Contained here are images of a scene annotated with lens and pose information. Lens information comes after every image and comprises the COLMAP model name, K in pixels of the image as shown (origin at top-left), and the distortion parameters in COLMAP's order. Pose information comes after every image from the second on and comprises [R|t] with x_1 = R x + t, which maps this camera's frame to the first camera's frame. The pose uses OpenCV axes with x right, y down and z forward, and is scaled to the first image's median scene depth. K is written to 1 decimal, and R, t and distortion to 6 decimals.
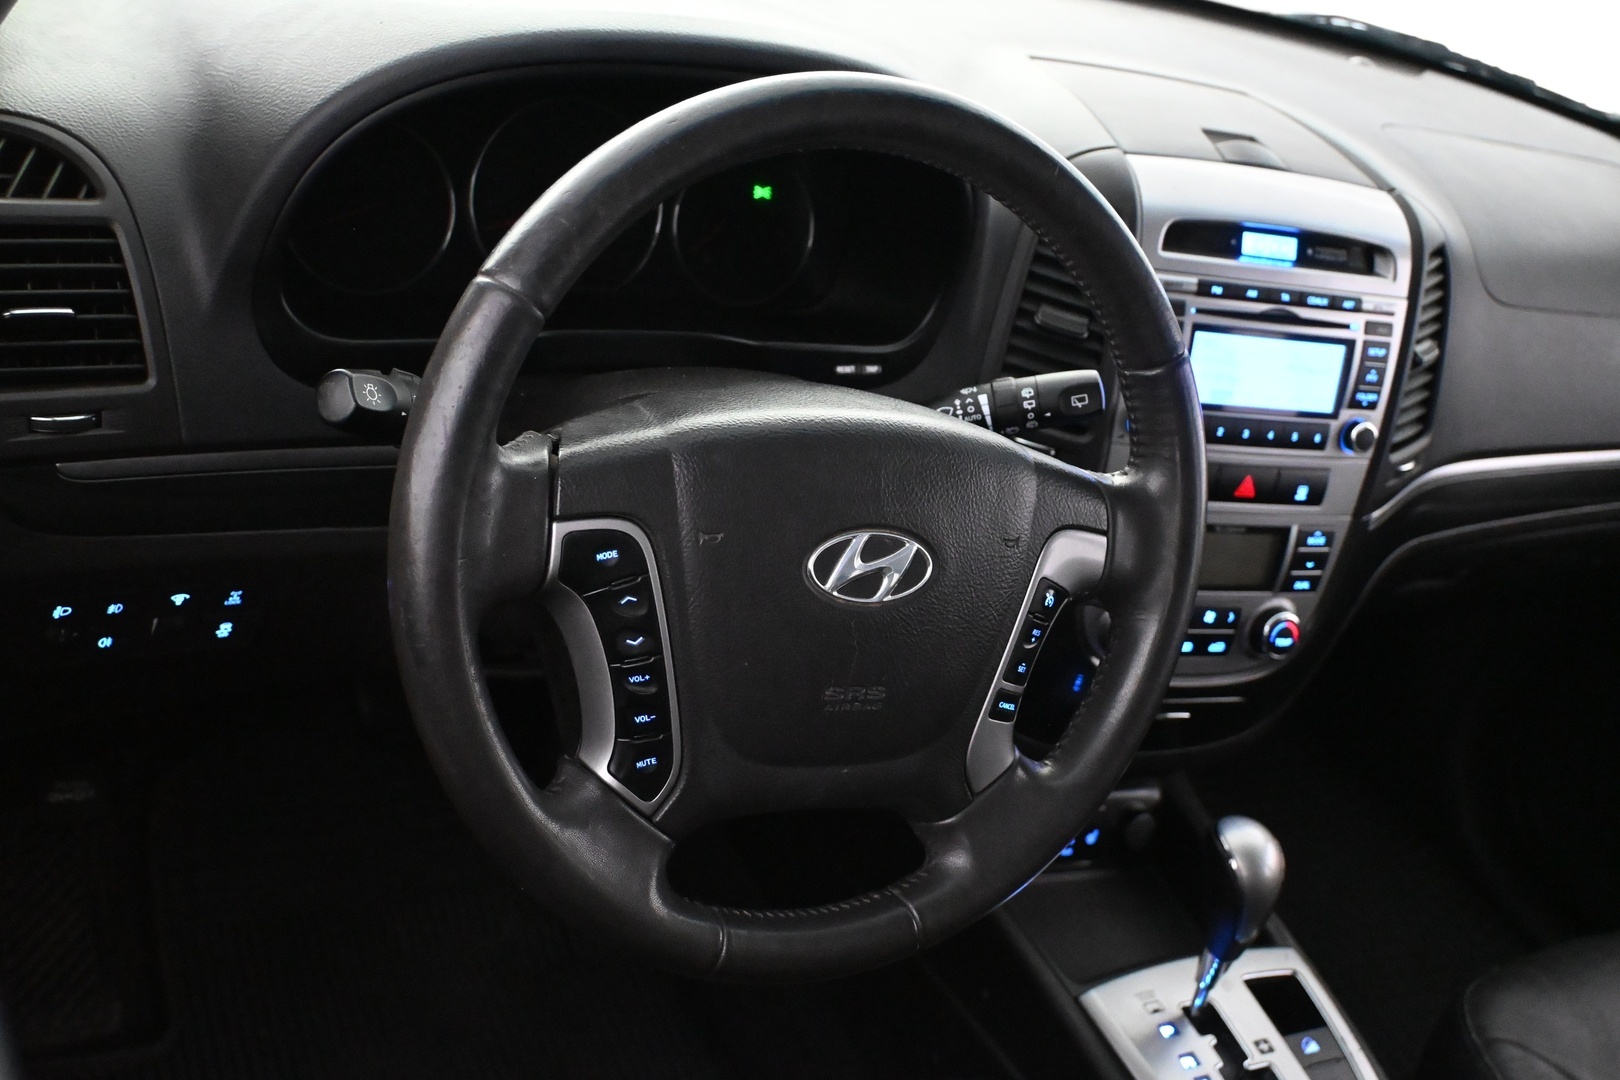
lens RADIAL K [[1718.4, 0, 810.0], [0, 1718.4, 540.0], [0, 0, 1]] dist [0.081269, 0.004352]
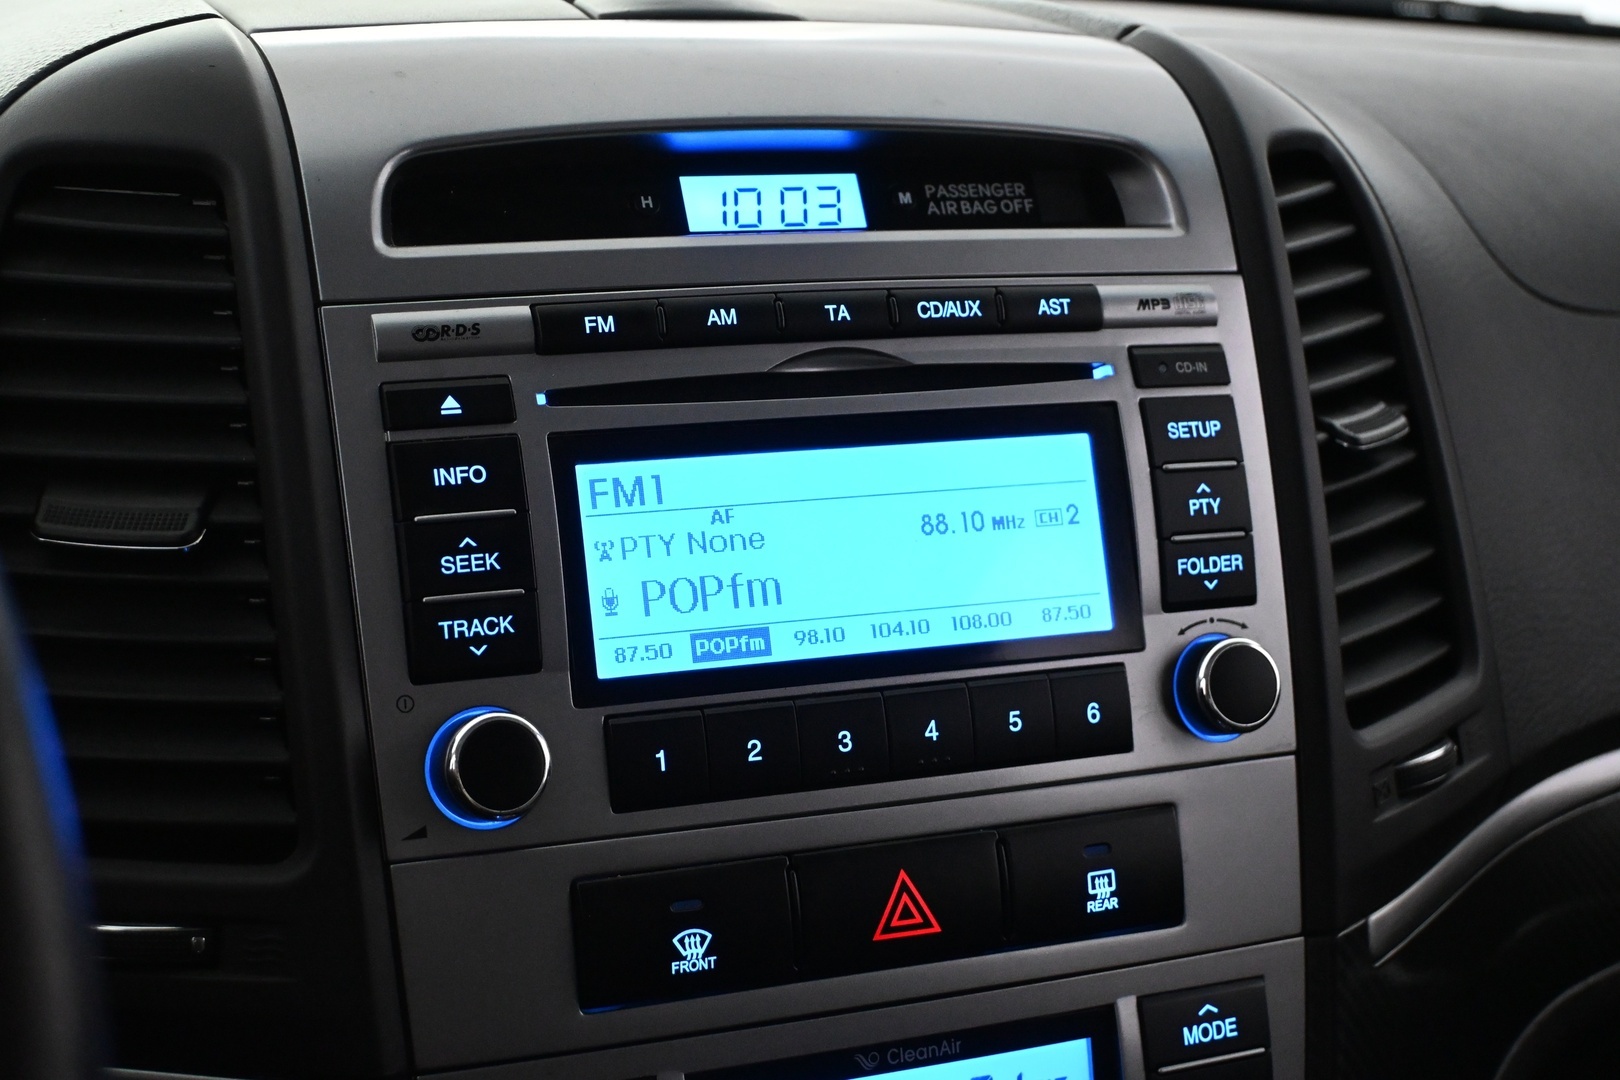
lens RADIAL K [[2676.3, 0, 810.0], [0, 2676.3, 540.0], [0, 0, 1]] dist [0.020994, -0.044897]
pose [[0.968886, -0.246070, 0.026628, 0.236580], [0.243218, 0.926634, -0.286697, 0.041407], [0.045873, 0.284253, 0.957651, 0.509700]]
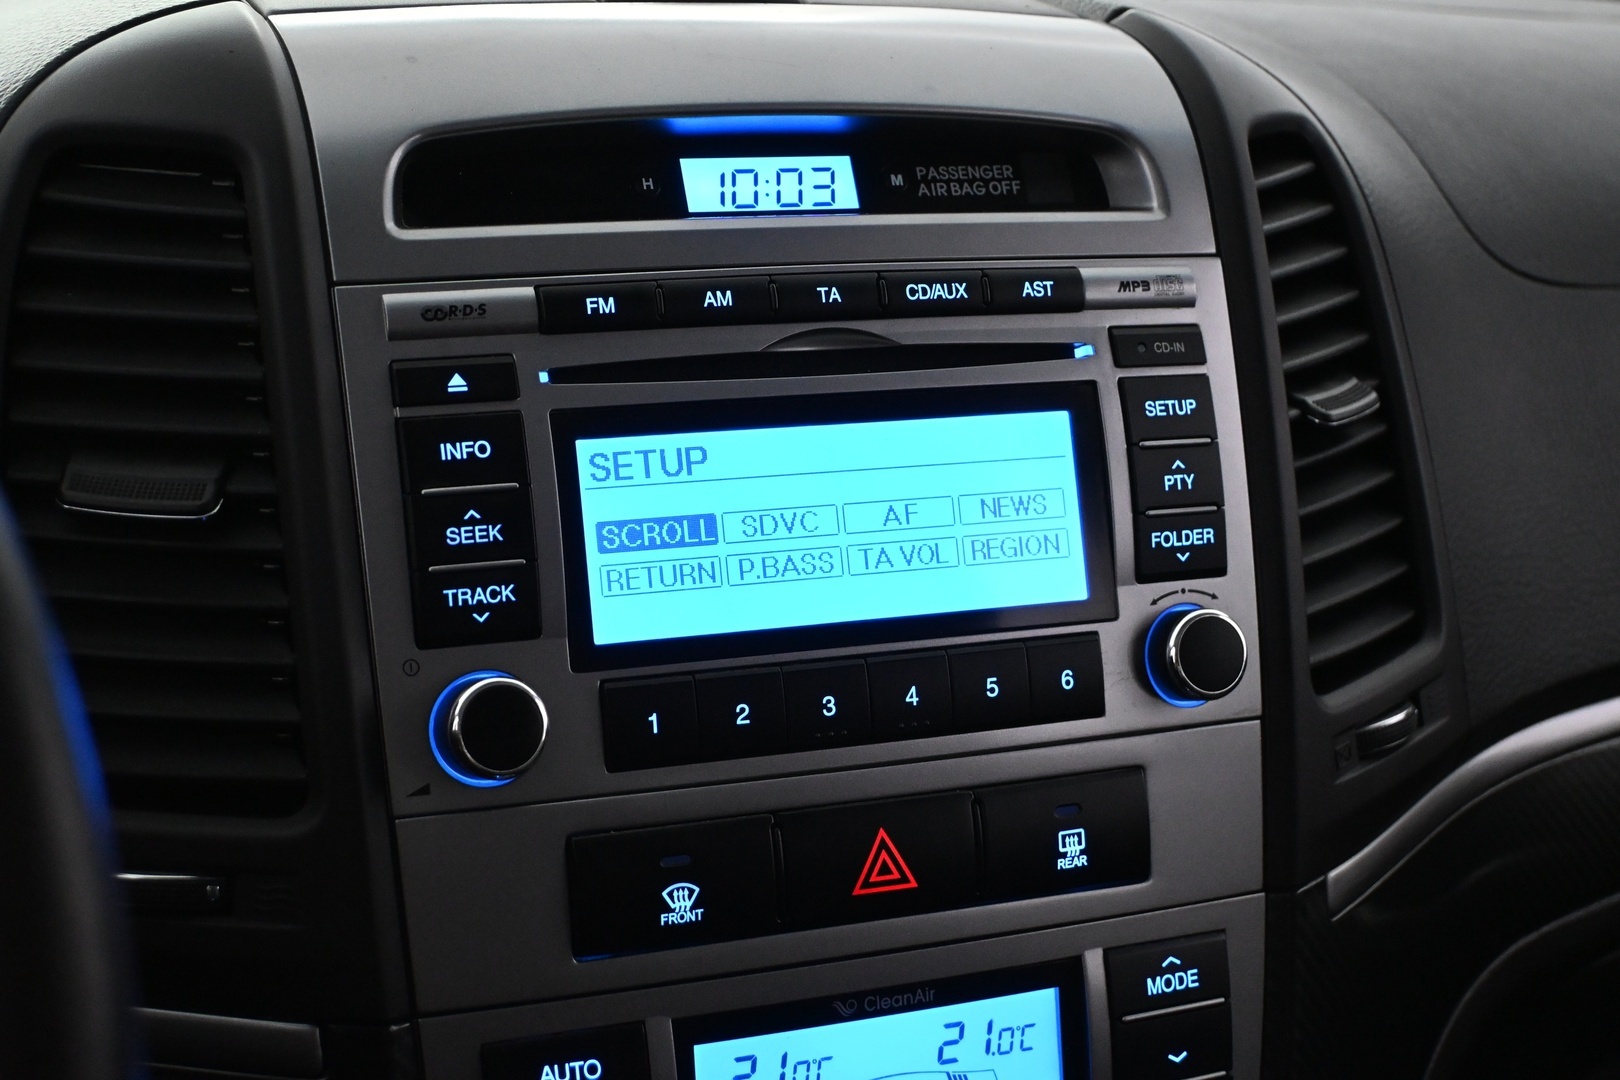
lens RADIAL K [[2676.3, 0, 810.0], [0, 2676.3, 540.0], [0, 0, 1]] dist [0.020994, -0.044897]
pose [[0.972801, -0.231007, 0.017161, 0.241587], [0.227884, 0.941091, -0.249834, 0.034498], [0.041563, 0.246950, 0.968137, 0.484381]]
